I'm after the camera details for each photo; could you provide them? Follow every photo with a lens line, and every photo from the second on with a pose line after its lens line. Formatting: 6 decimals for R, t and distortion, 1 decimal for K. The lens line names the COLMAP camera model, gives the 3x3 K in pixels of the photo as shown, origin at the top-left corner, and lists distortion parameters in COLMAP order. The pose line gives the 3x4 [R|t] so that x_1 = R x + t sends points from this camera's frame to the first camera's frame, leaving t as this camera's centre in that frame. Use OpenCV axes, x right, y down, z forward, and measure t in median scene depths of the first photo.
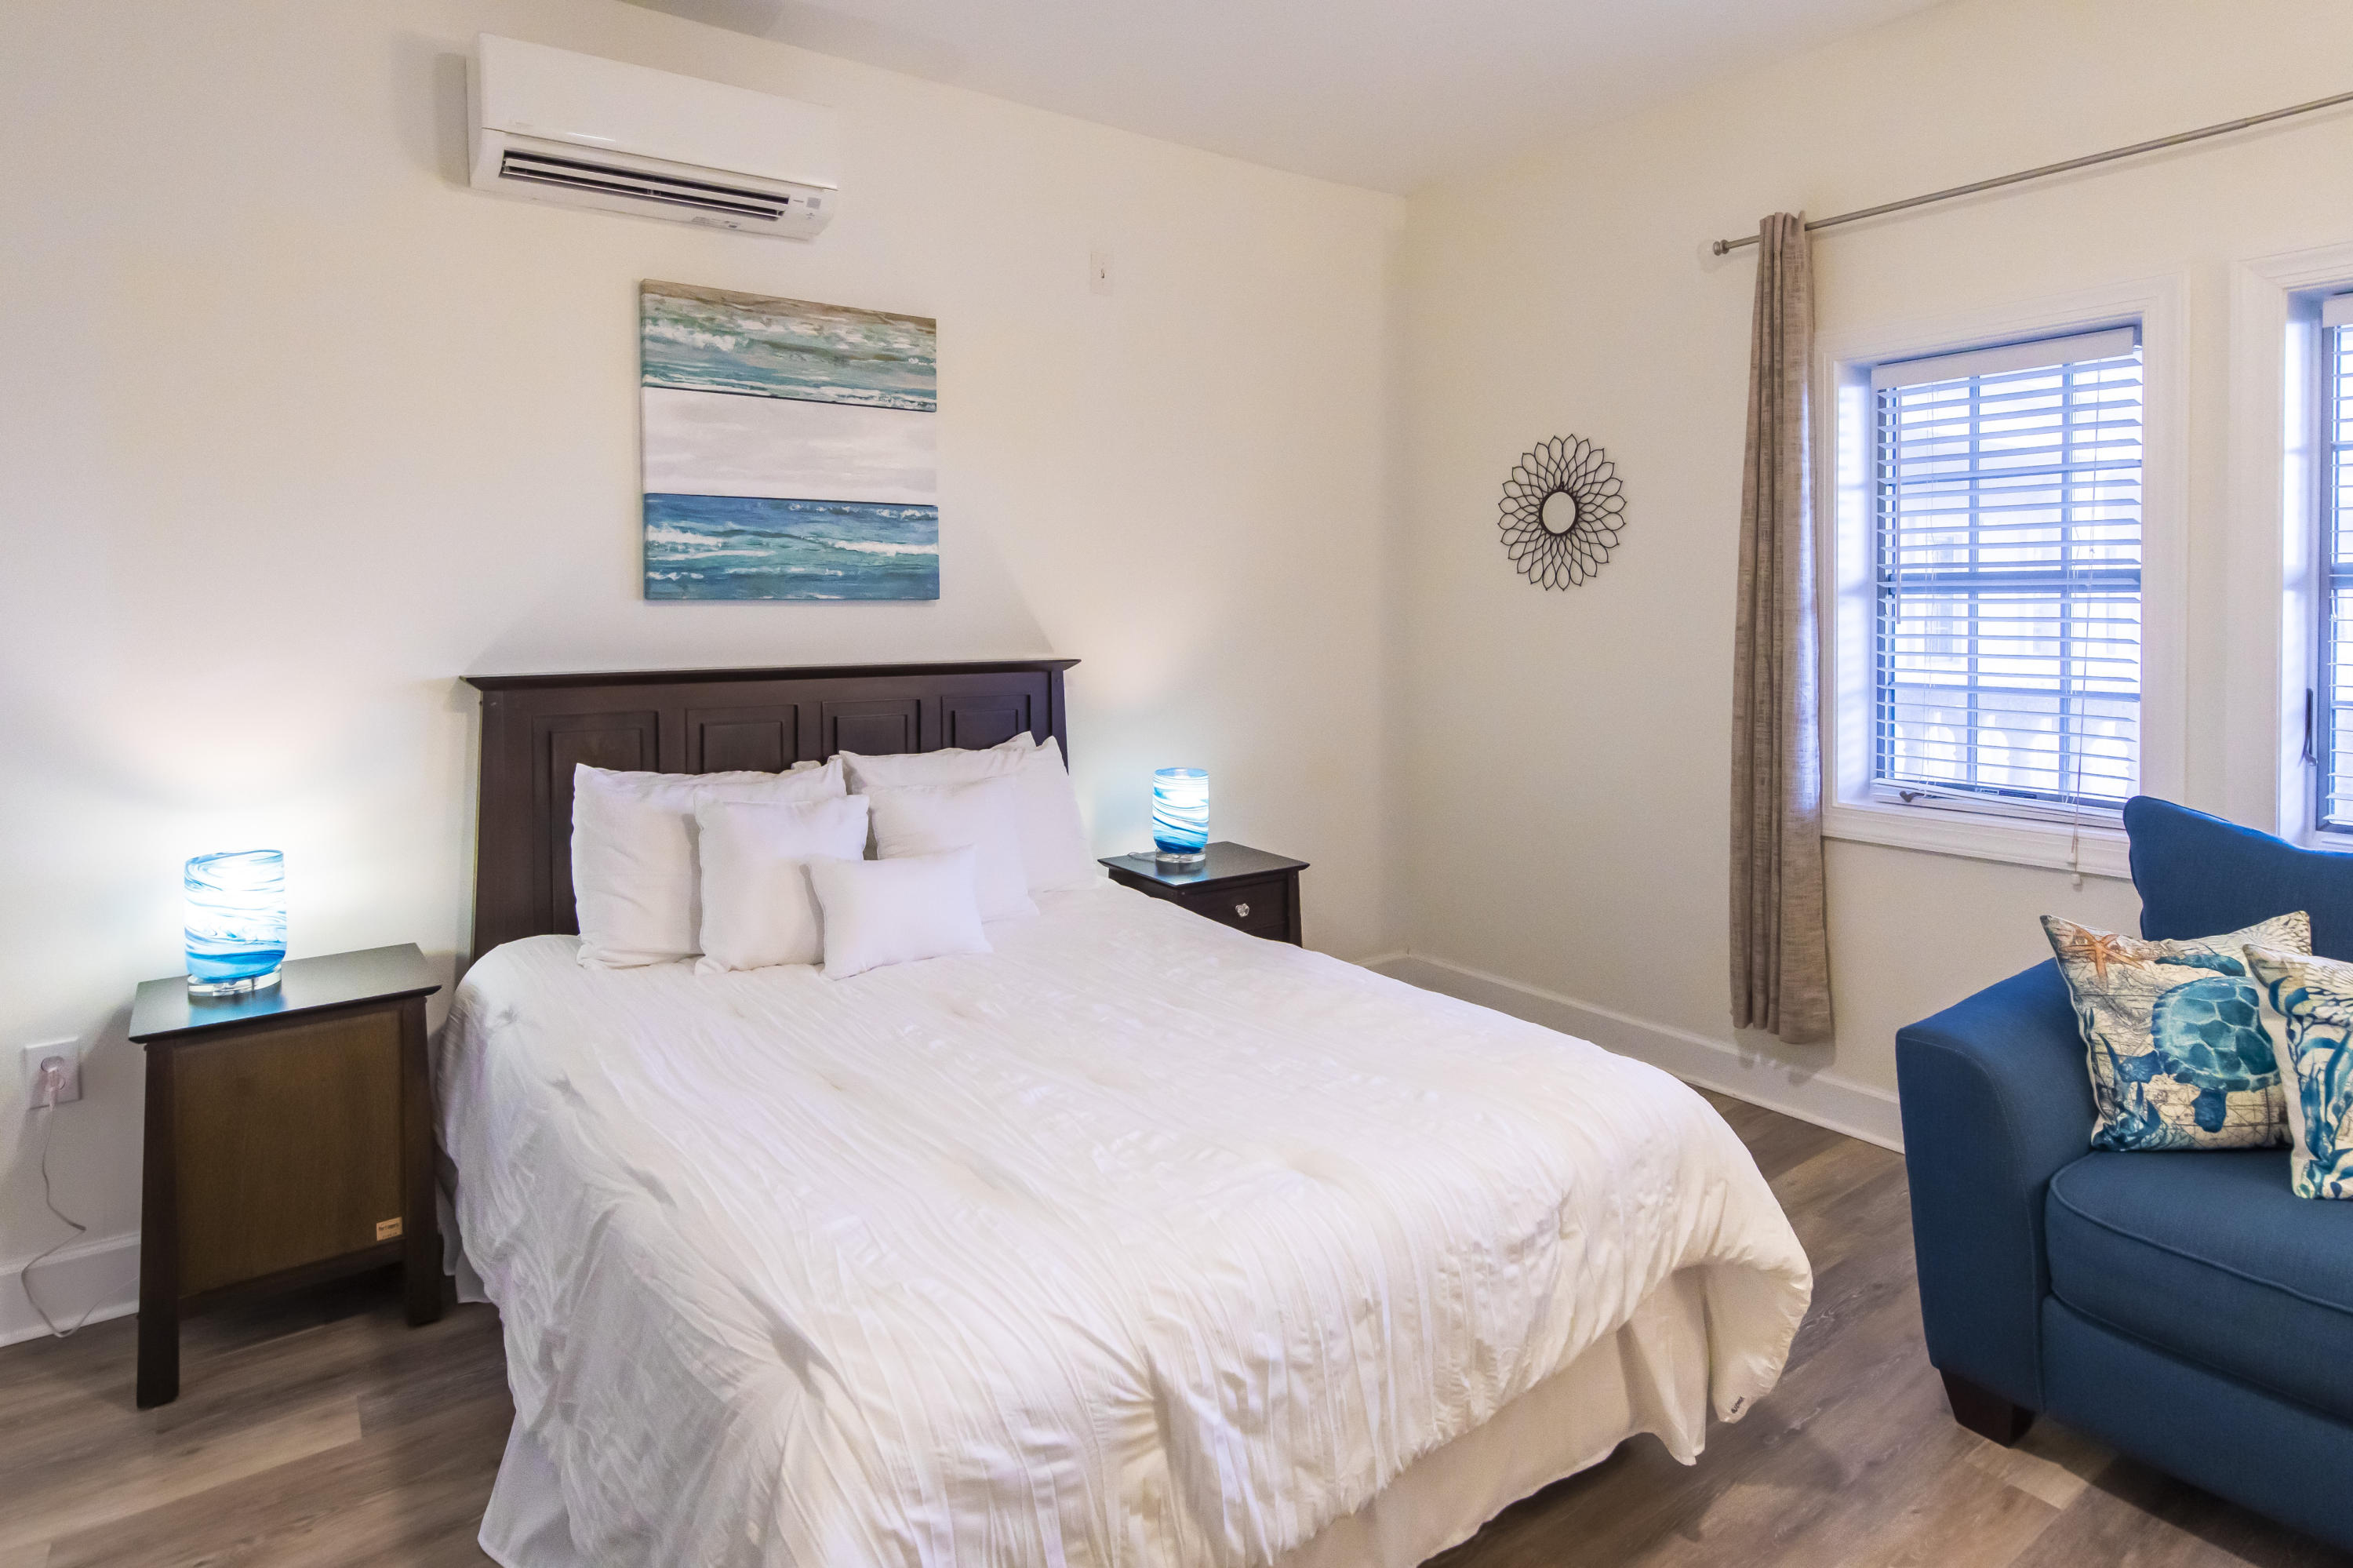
lens RADIAL K [[1274.8, 0, 1160.6], [0, 1274.8, 635.6], [0, 0, 1]] dist [0.007144, -0.001088]
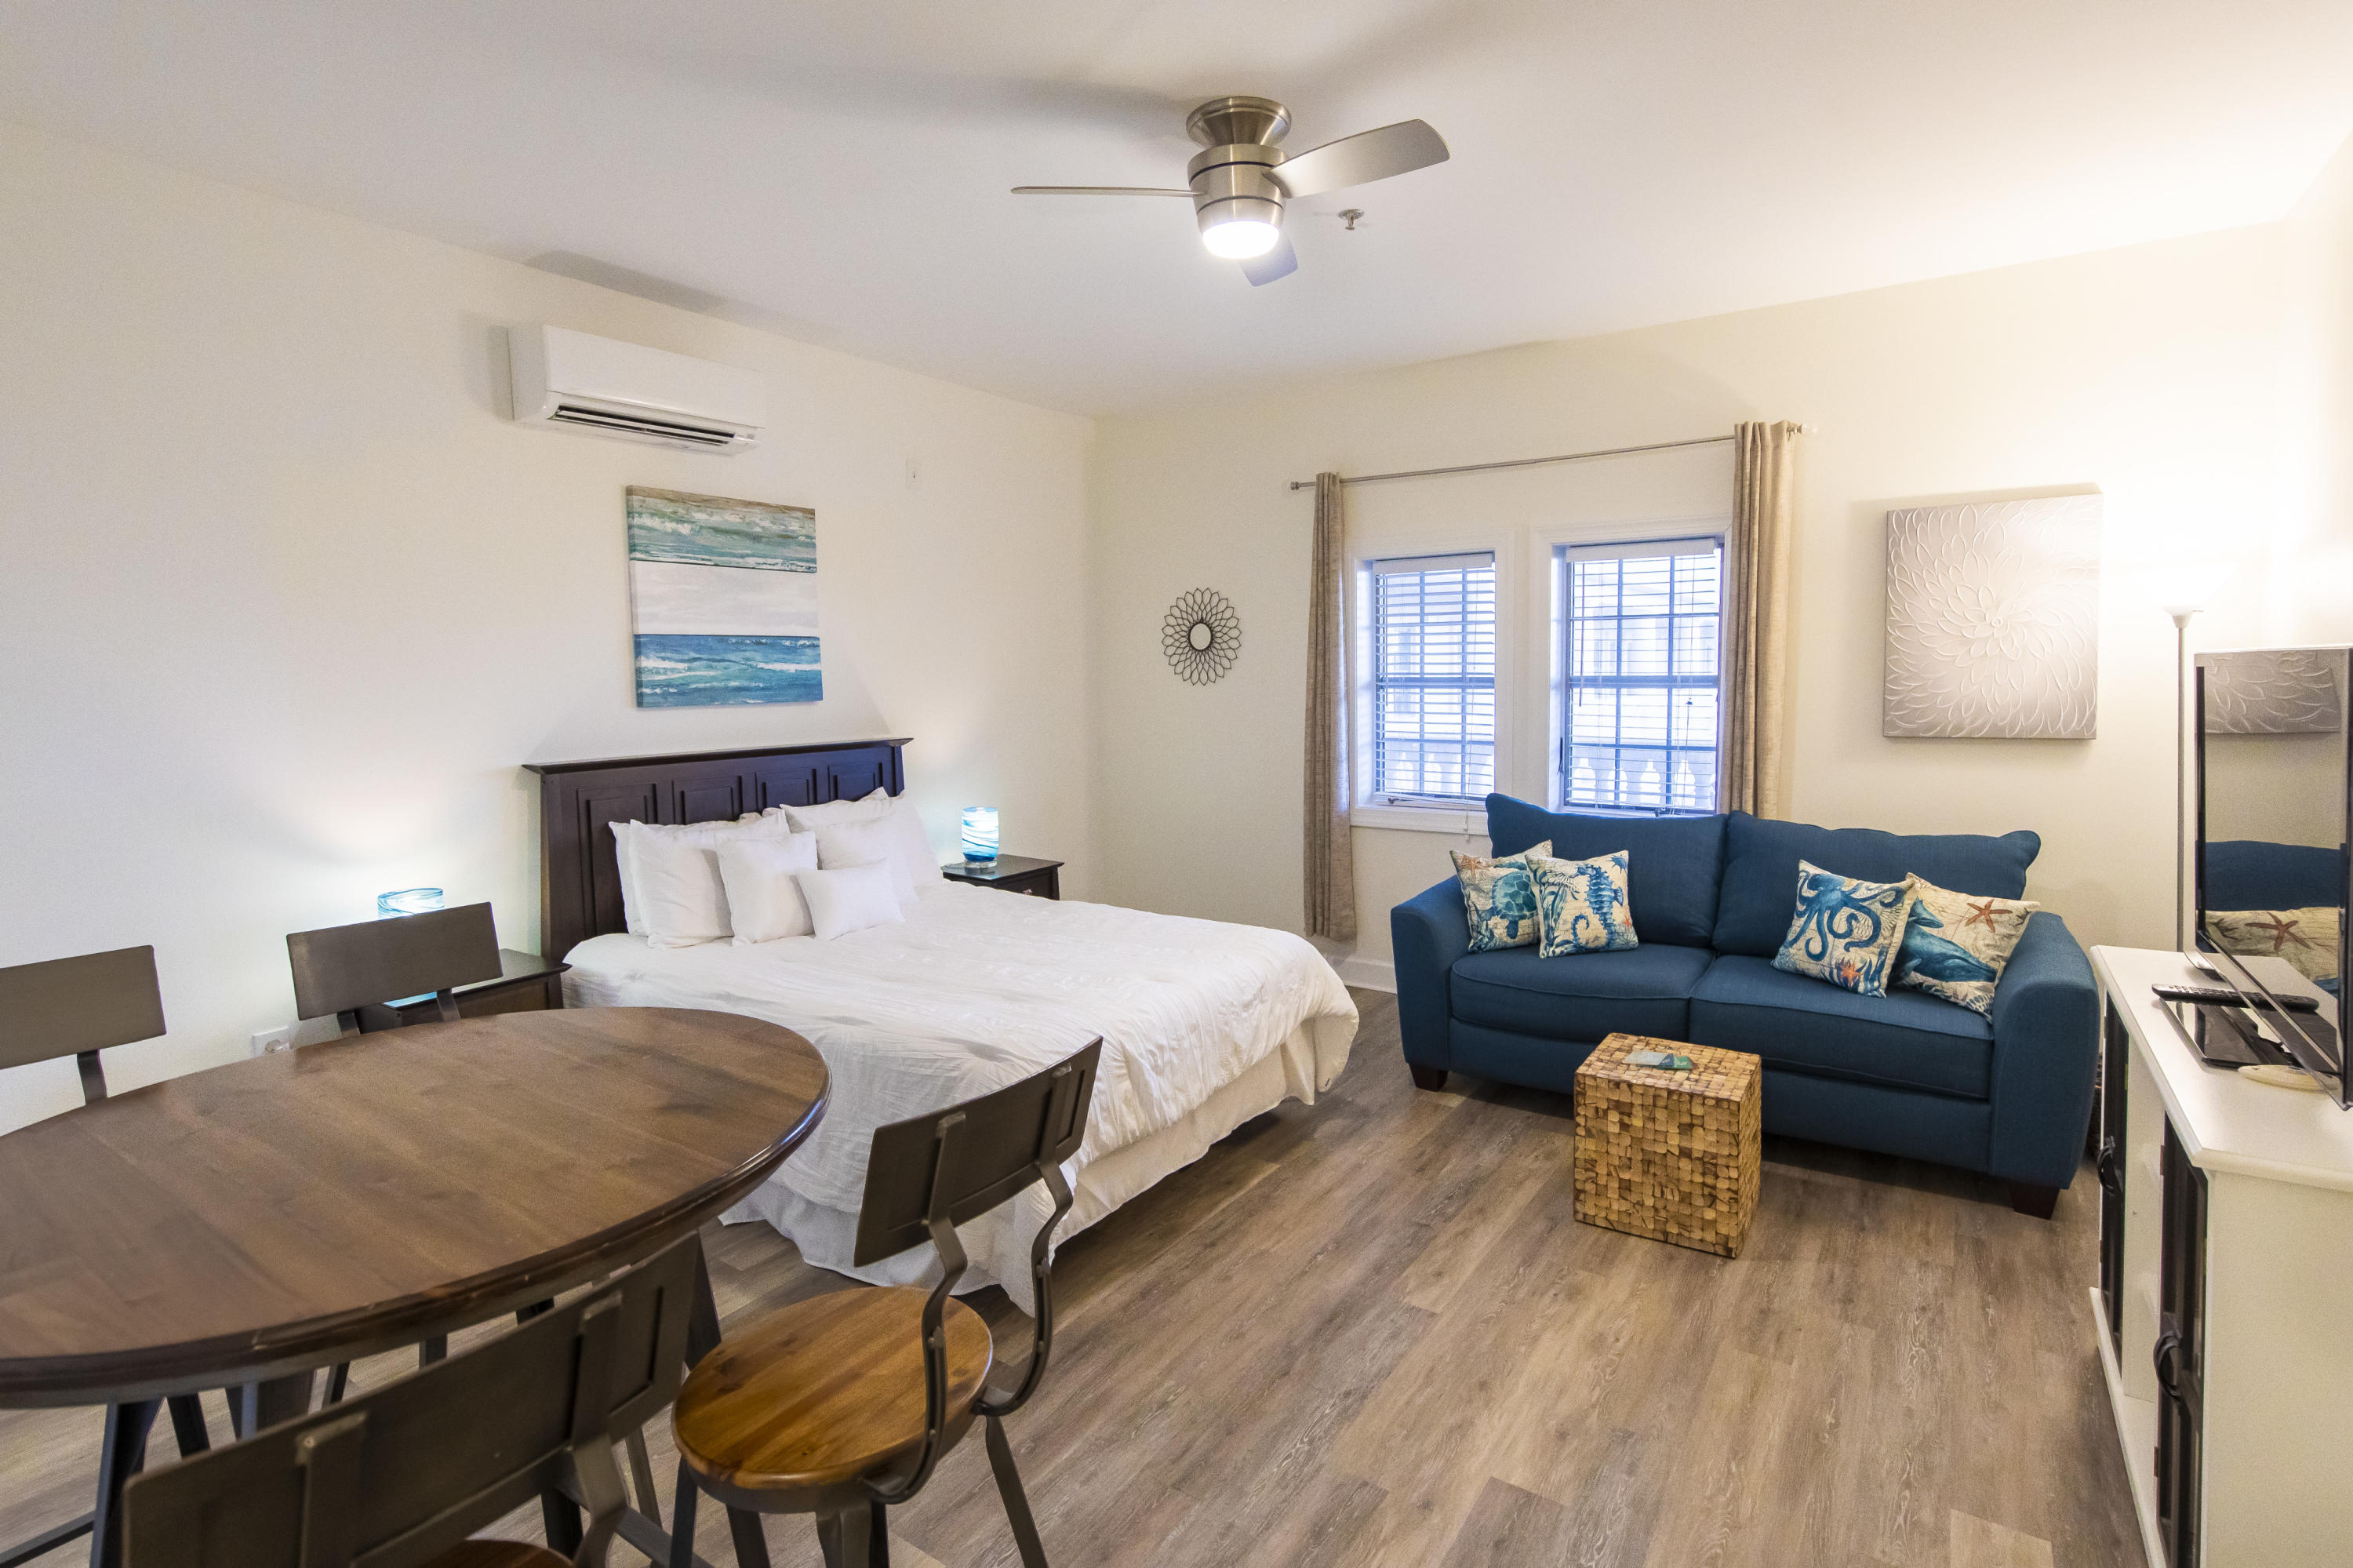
lens RADIAL K [[1112.2, 0, 1198.5], [0, 1112.2, 759.1], [0, 0, 1]] dist [0.012667, -0.003603]
pose [[0.933128, -0.034876, 0.357850, -0.271418], [0.014040, 0.998060, 0.060660, -0.038402], [-0.359271, -0.051580, 0.931807, -0.428906]]
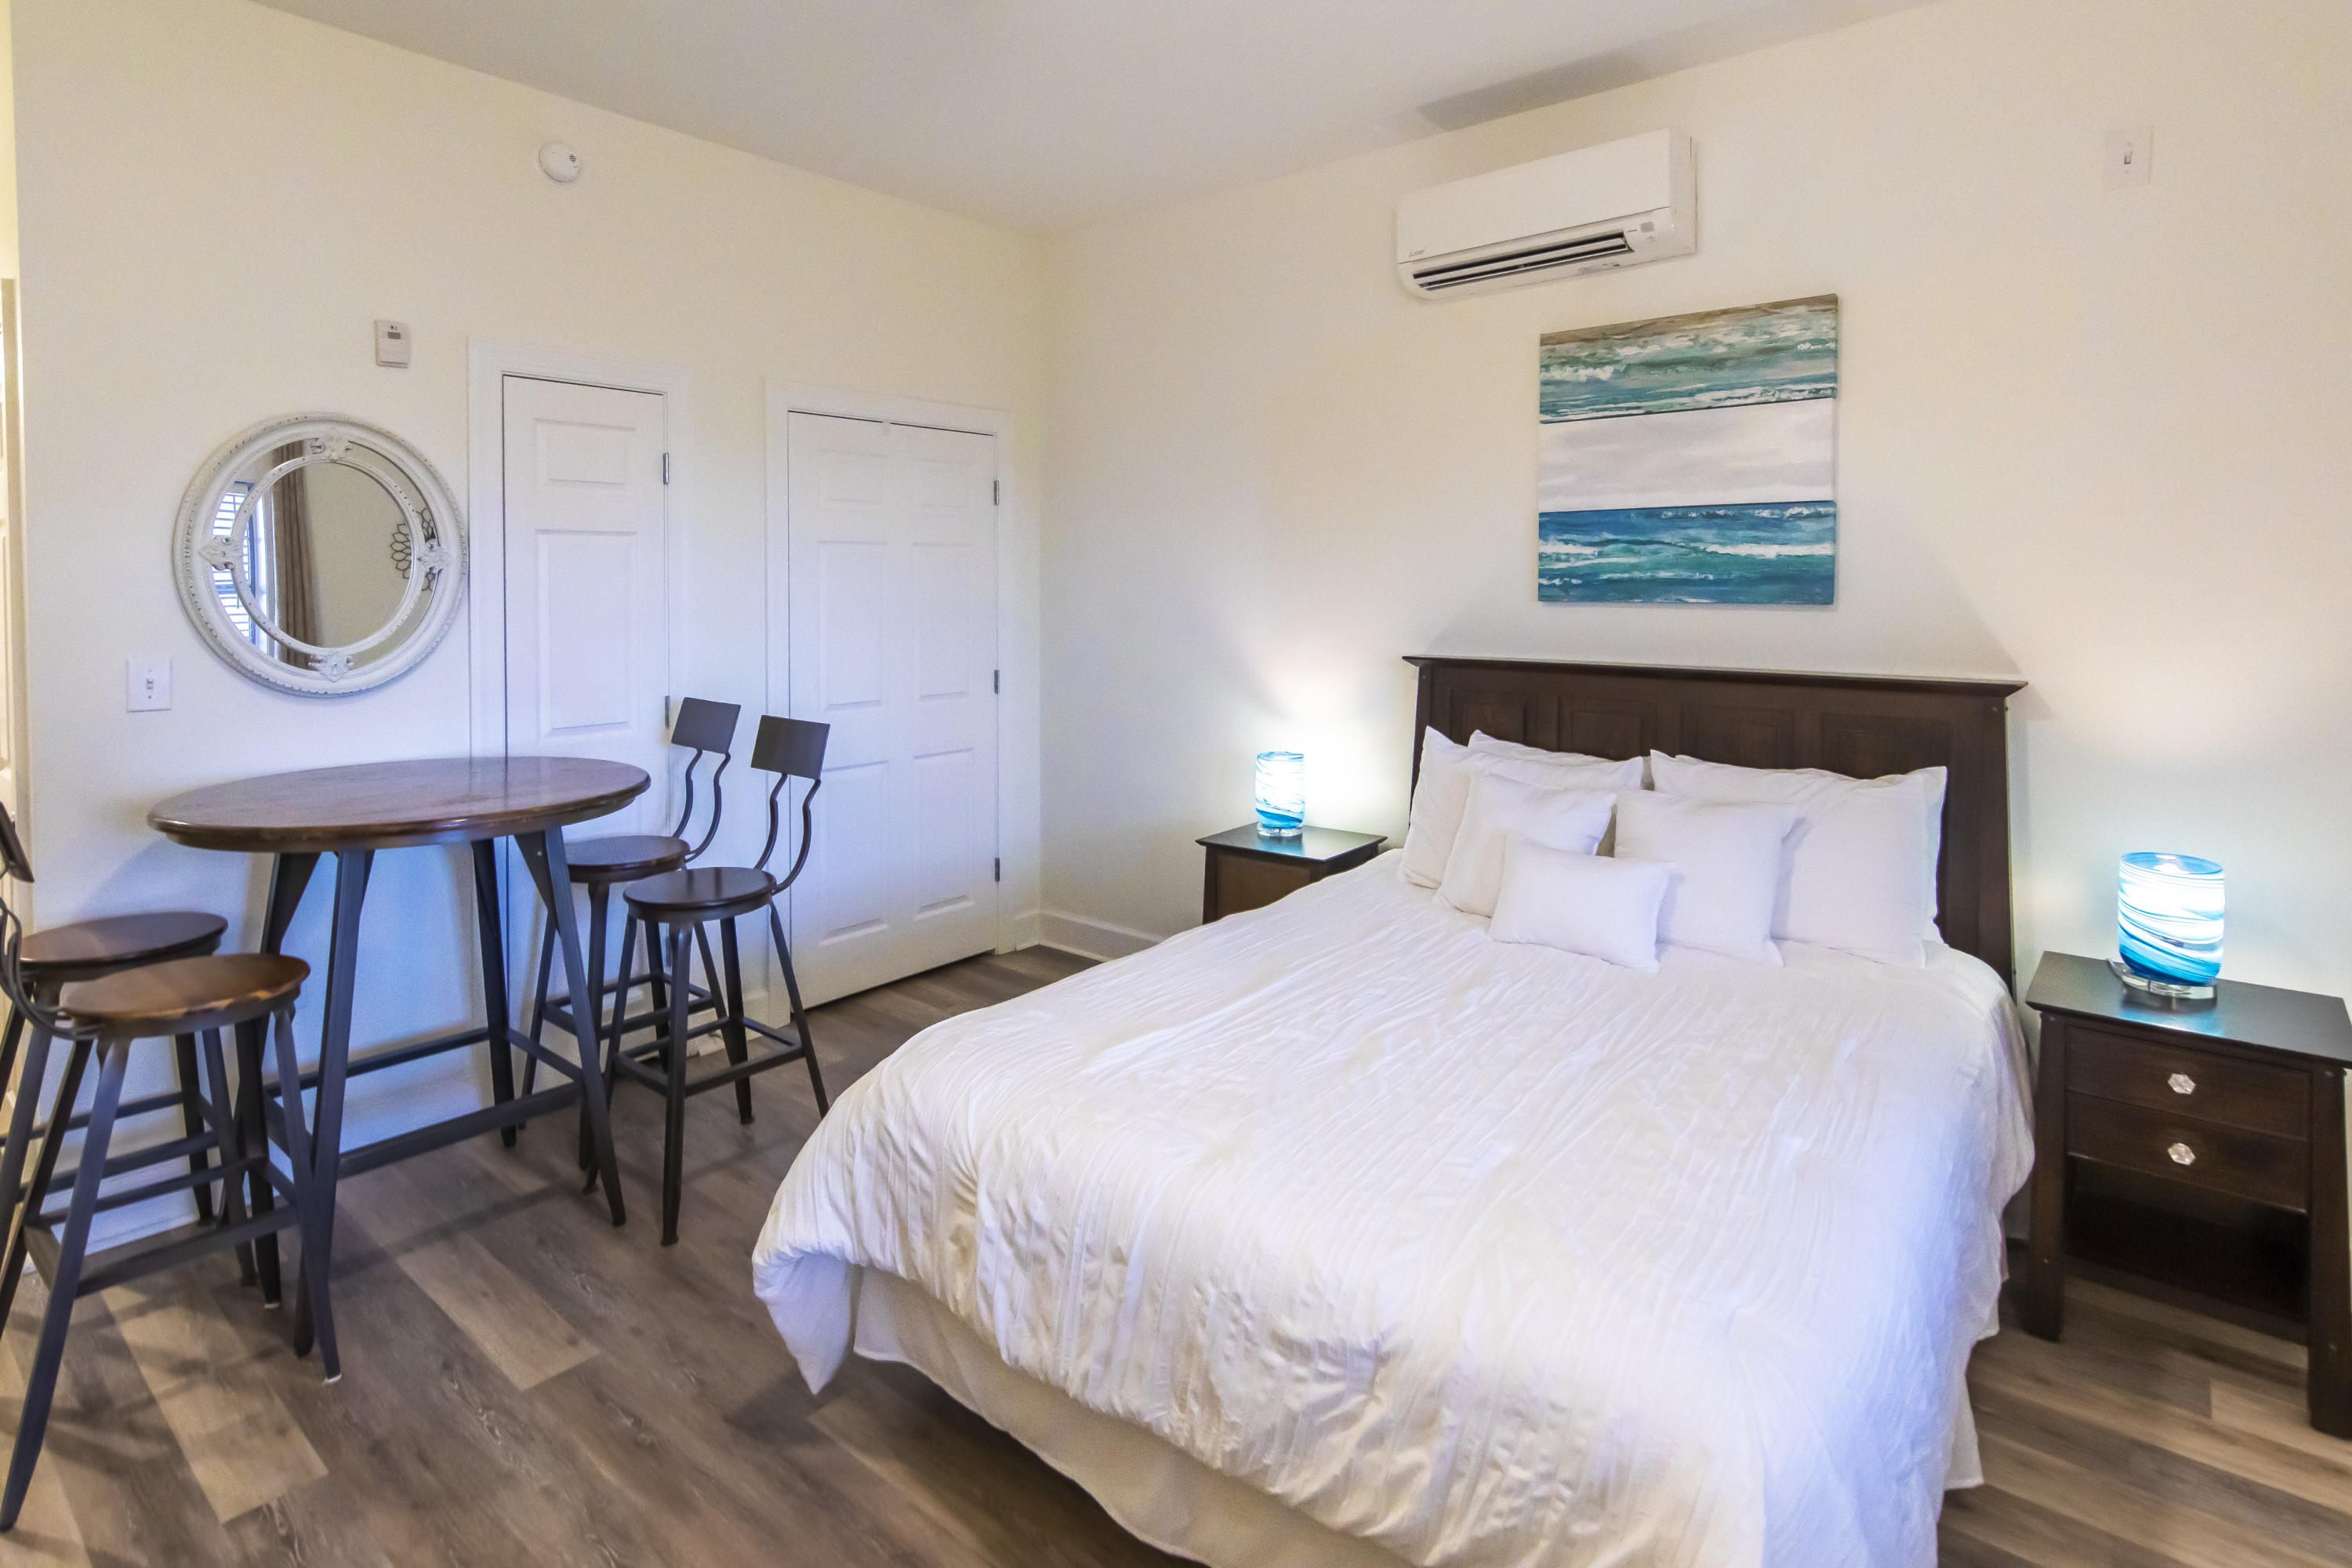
lens RADIAL K [[1193.2, 0, 1207.2], [0, 1193.2, 626.4], [0, 0, 1]] dist [0.013571, -0.000892]
pose [[0.276720, 0.043692, -0.959957, 0.609483], [-0.023955, 0.998969, 0.038563, -0.041207], [0.960652, 0.012325, 0.277481, 0.394530]]
